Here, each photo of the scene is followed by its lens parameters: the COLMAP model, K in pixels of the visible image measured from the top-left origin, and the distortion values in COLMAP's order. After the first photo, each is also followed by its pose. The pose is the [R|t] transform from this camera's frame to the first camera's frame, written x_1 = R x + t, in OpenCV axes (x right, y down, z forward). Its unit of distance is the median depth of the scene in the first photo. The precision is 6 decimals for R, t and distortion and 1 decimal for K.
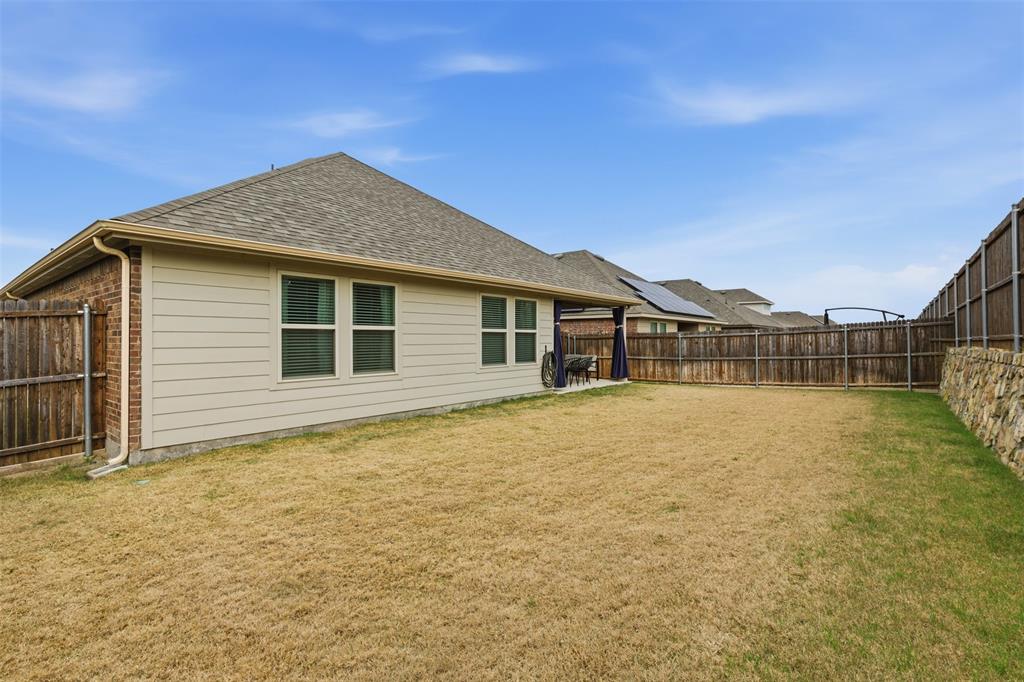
lens RADIAL K [[463.4, 0, 515.0], [0, 463.4, 339.0], [0, 0, 1]] dist [0.000121, -0.000345]
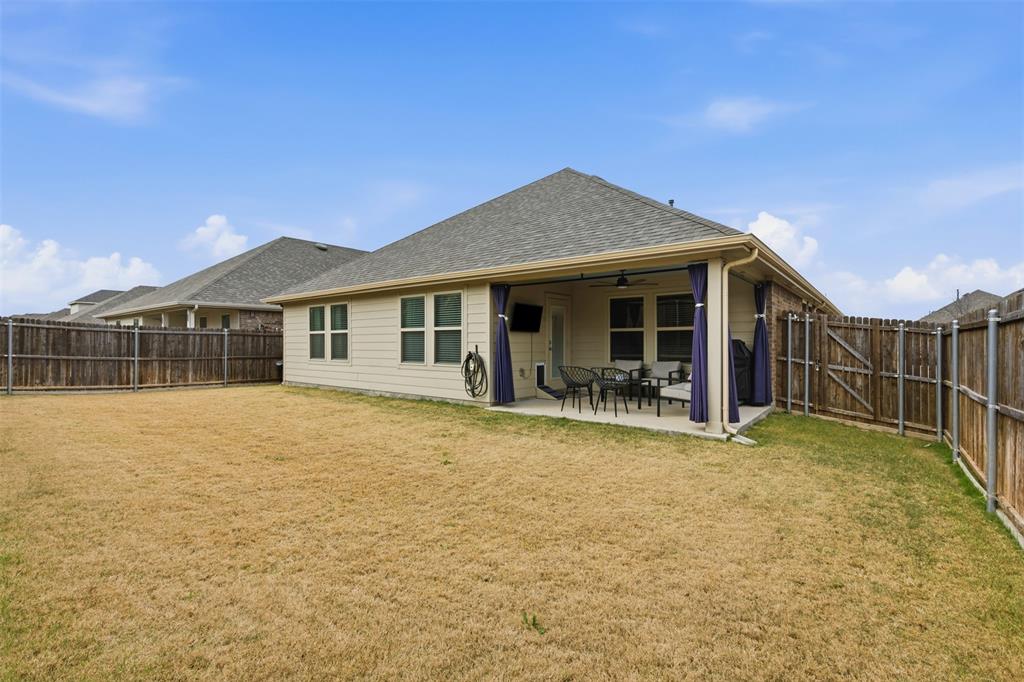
lens RADIAL K [[463.4, 0, 517.0], [0, 463.4, 342.9], [0, 0, 1]] dist [0.000121, -0.000345]
pose [[0.024810, 0.013455, -0.999602, 0.959666], [0.012922, 0.999822, 0.013778, -0.000044], [0.999609, -0.013259, 0.024632, 1.156764]]
